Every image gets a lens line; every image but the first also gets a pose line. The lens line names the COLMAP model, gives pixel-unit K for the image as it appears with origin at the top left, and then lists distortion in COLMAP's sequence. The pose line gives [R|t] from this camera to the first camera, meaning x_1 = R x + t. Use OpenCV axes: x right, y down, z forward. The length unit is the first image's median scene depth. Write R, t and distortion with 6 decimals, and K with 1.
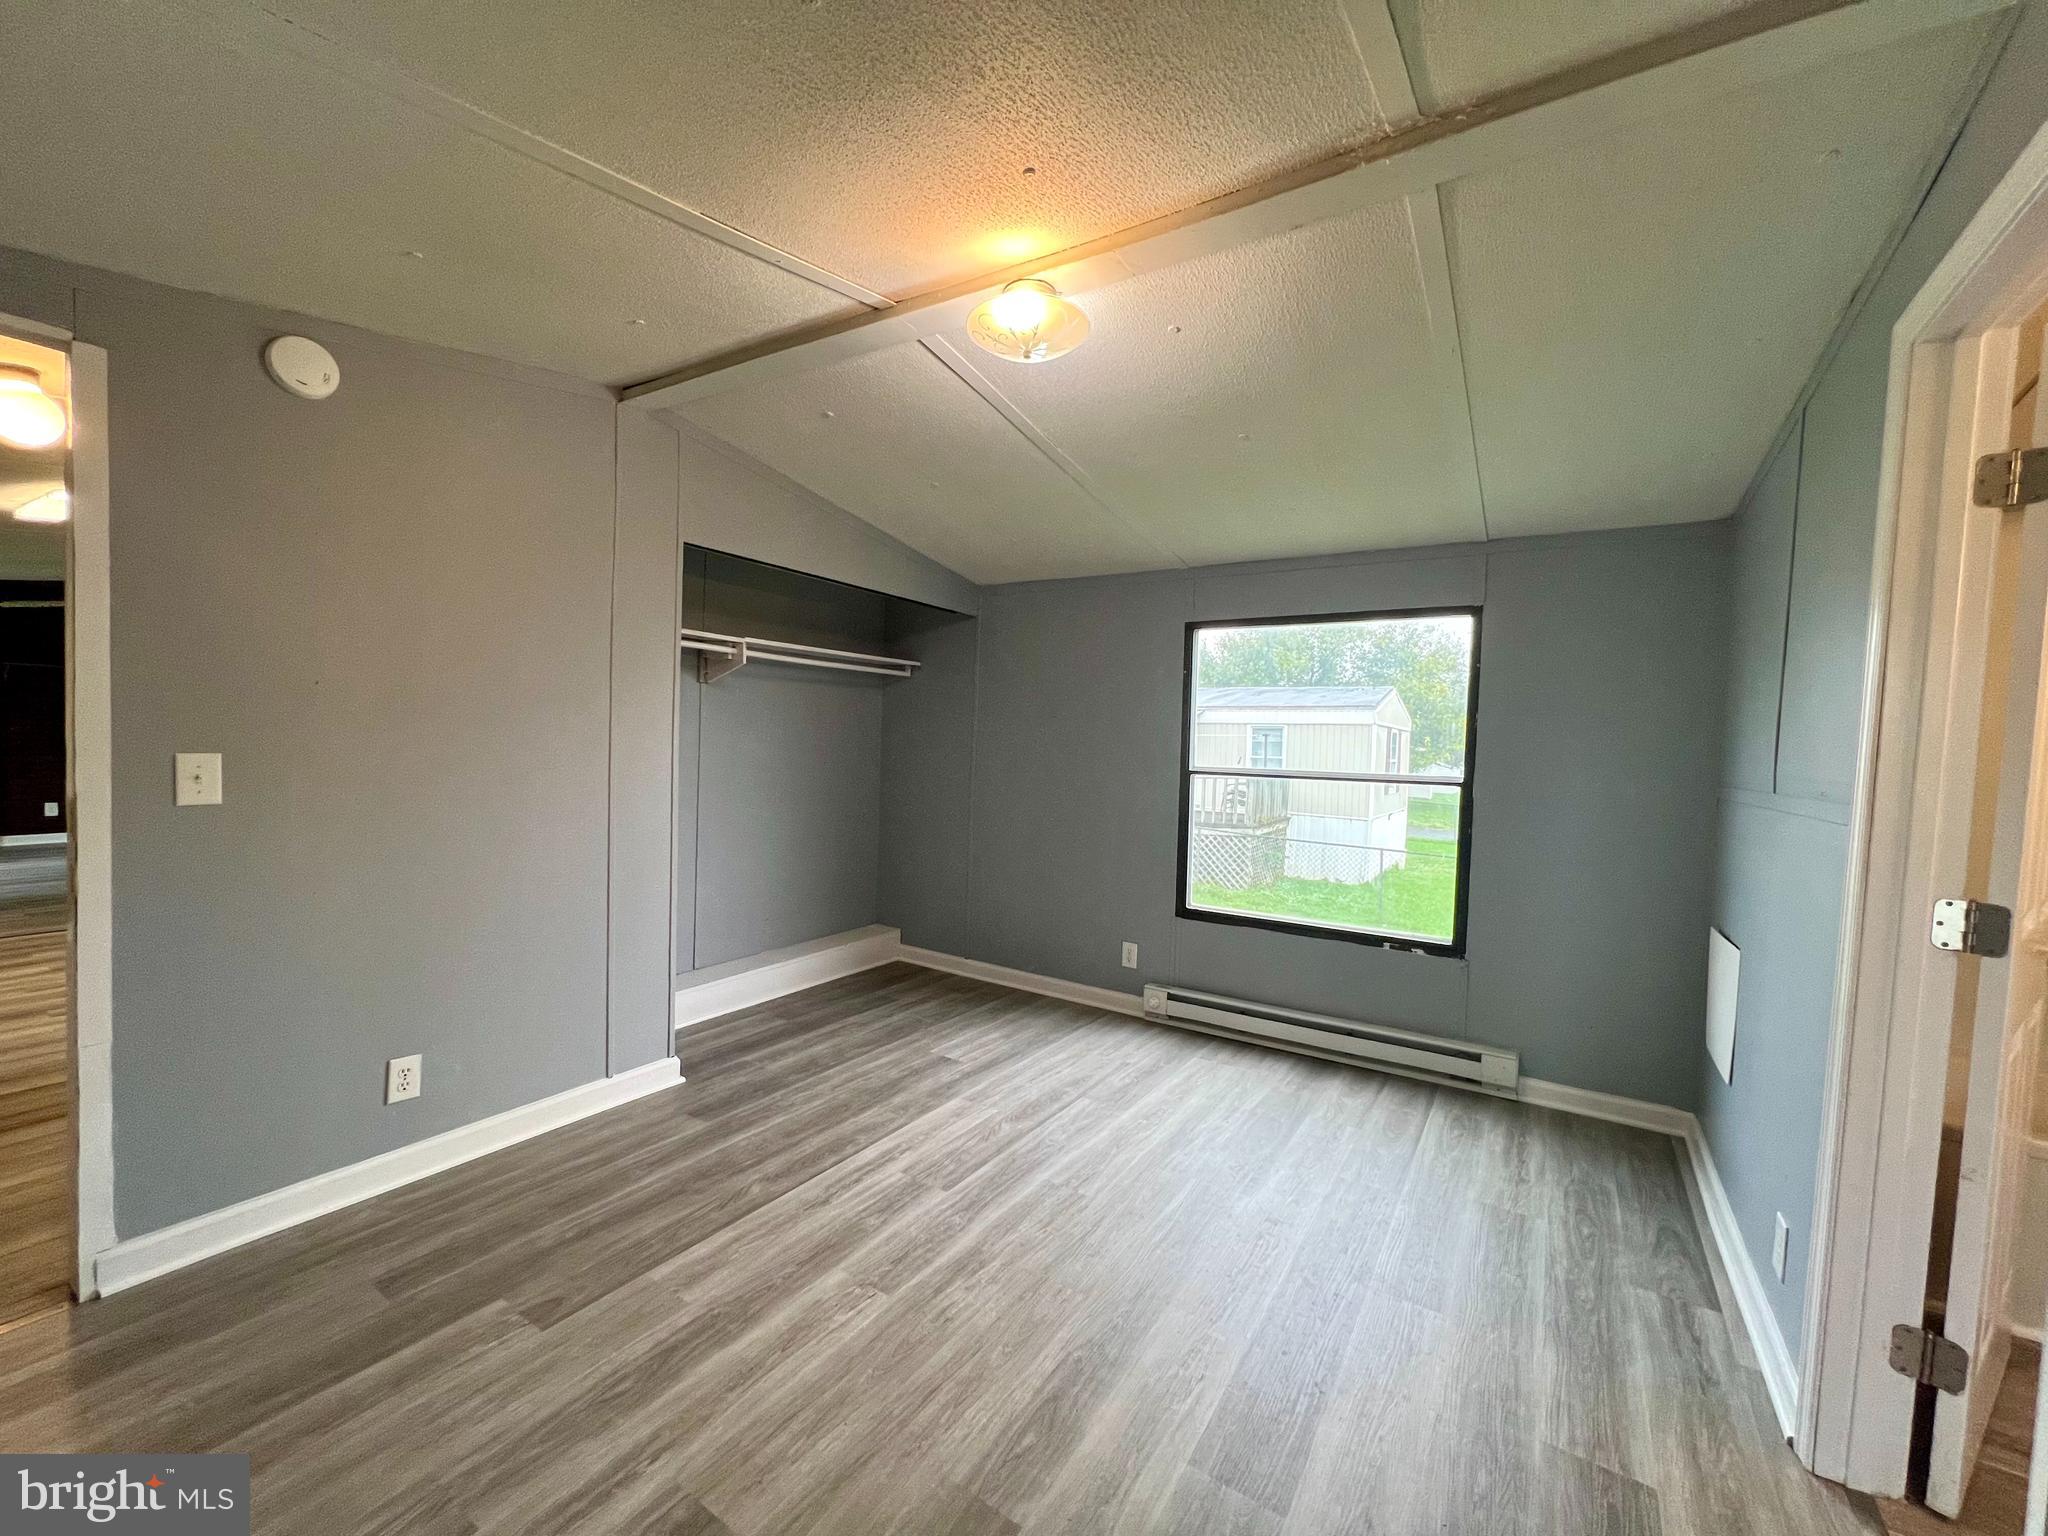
lens RADIAL K [[819.5, 0, 1018.8], [0, 819.5, 774.5], [0, 0, 1]] dist [-0.001463, 0.000079]
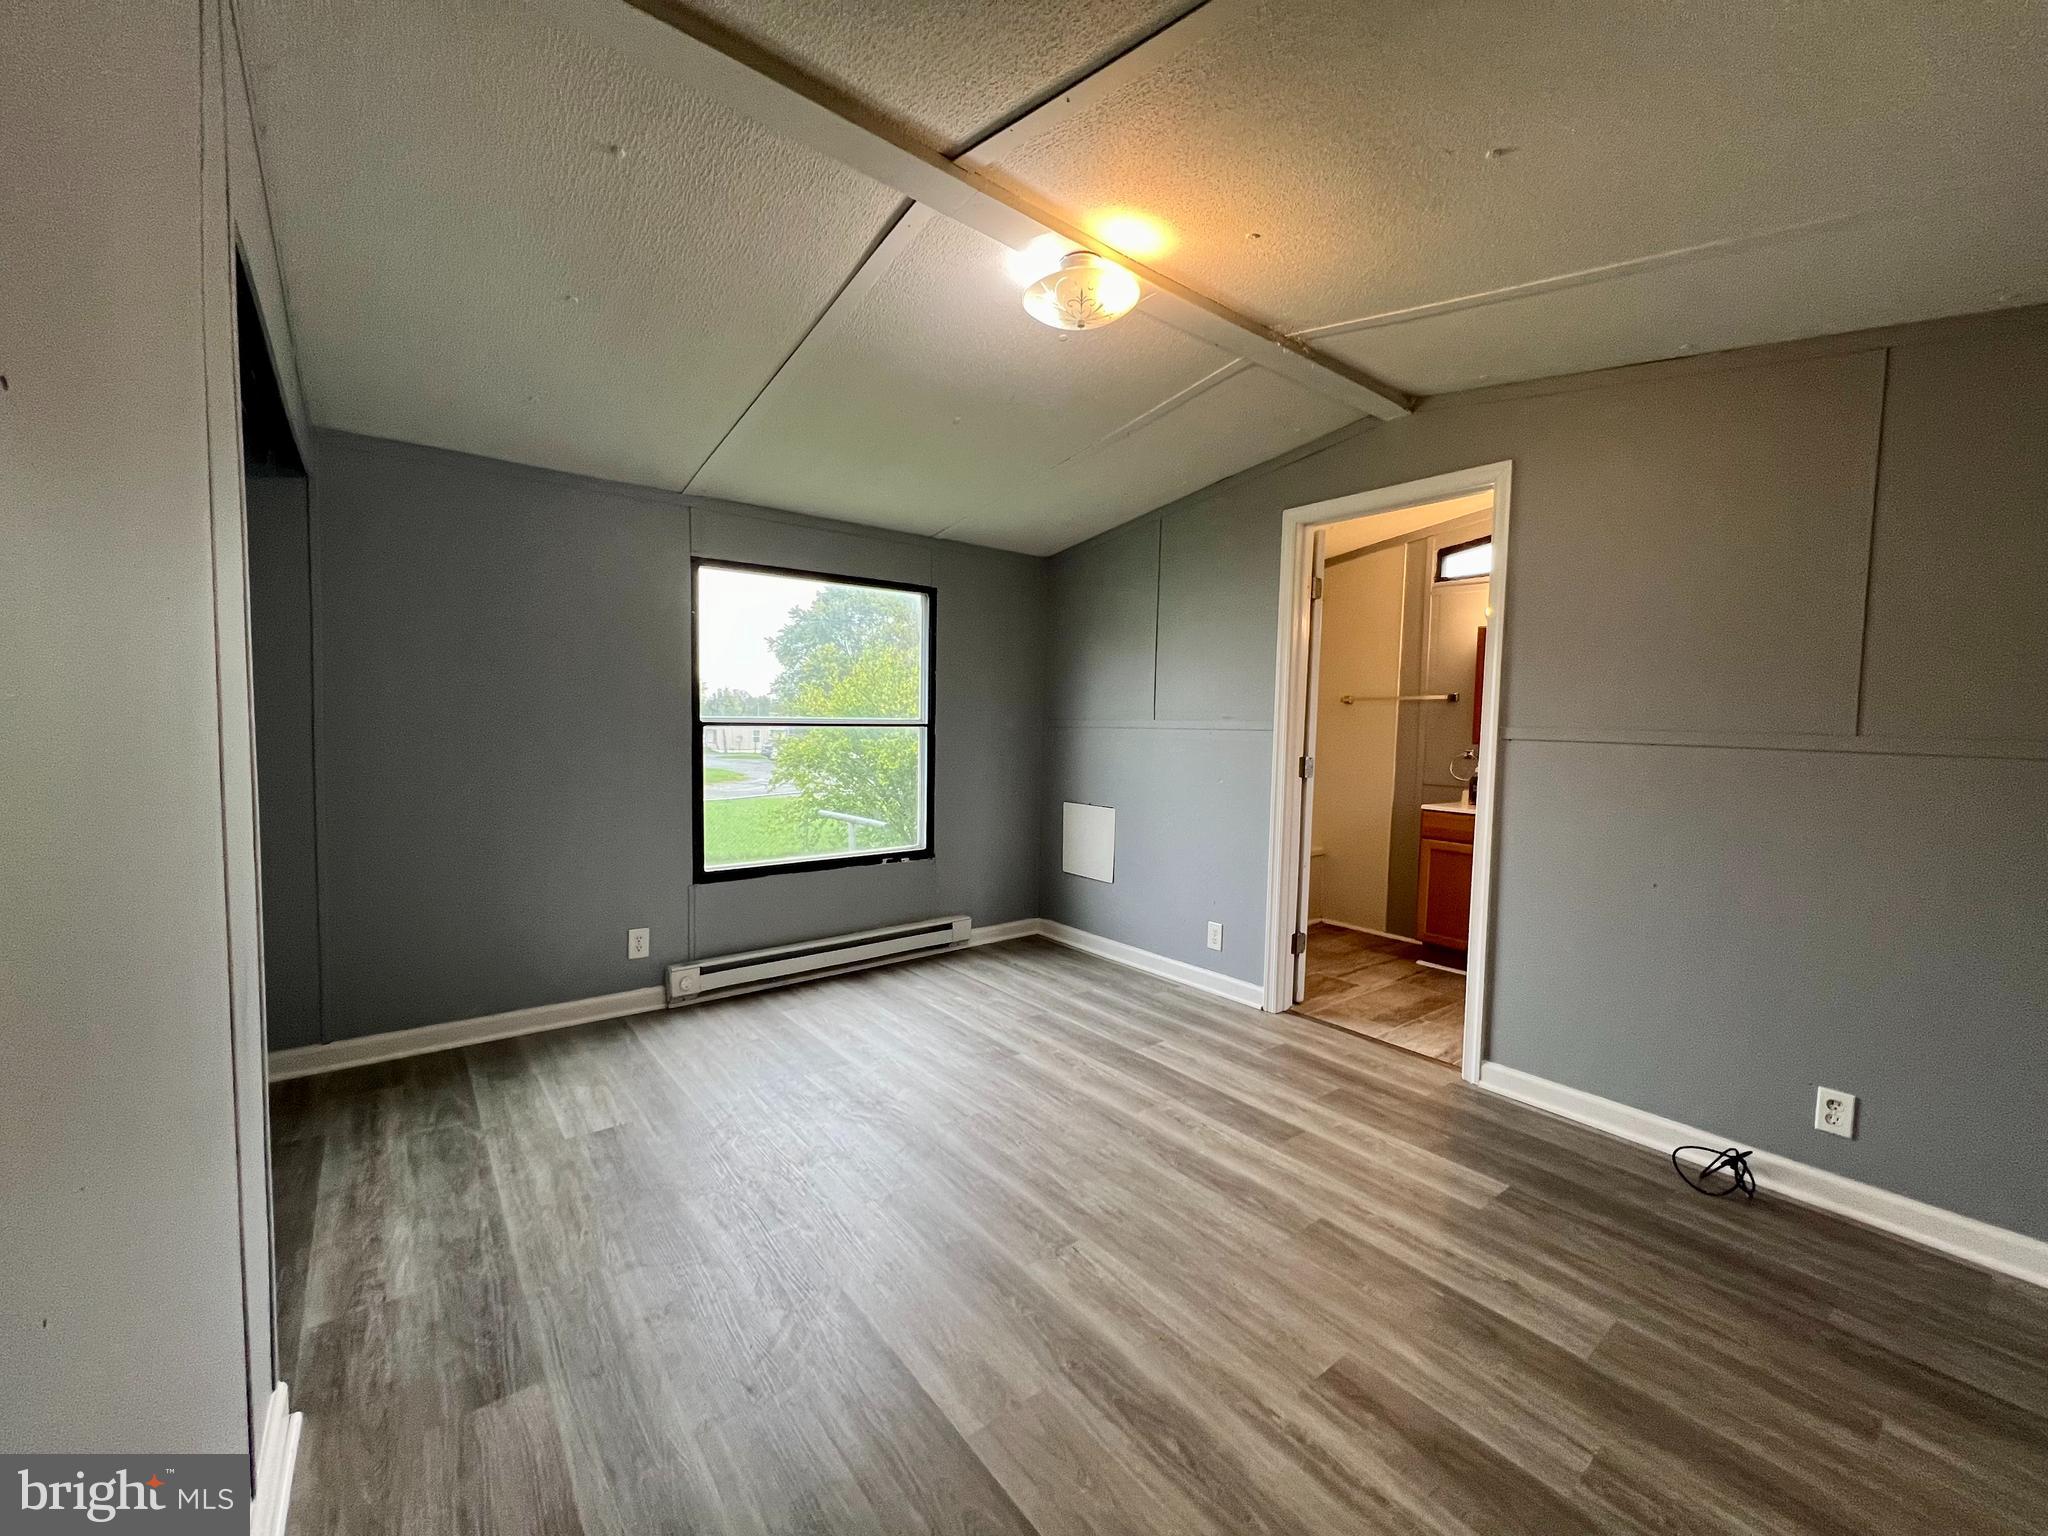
lens RADIAL K [[819.5, 0, 1018.8], [0, 819.5, 774.5], [0, 0, 1]] dist [-0.001463, 0.000079]
pose [[0.327326, -0.090327, 0.940584, -0.647030], [0.033826, 0.995903, 0.083868, -0.013738], [-0.944306, 0.004364, 0.329040, 0.439633]]
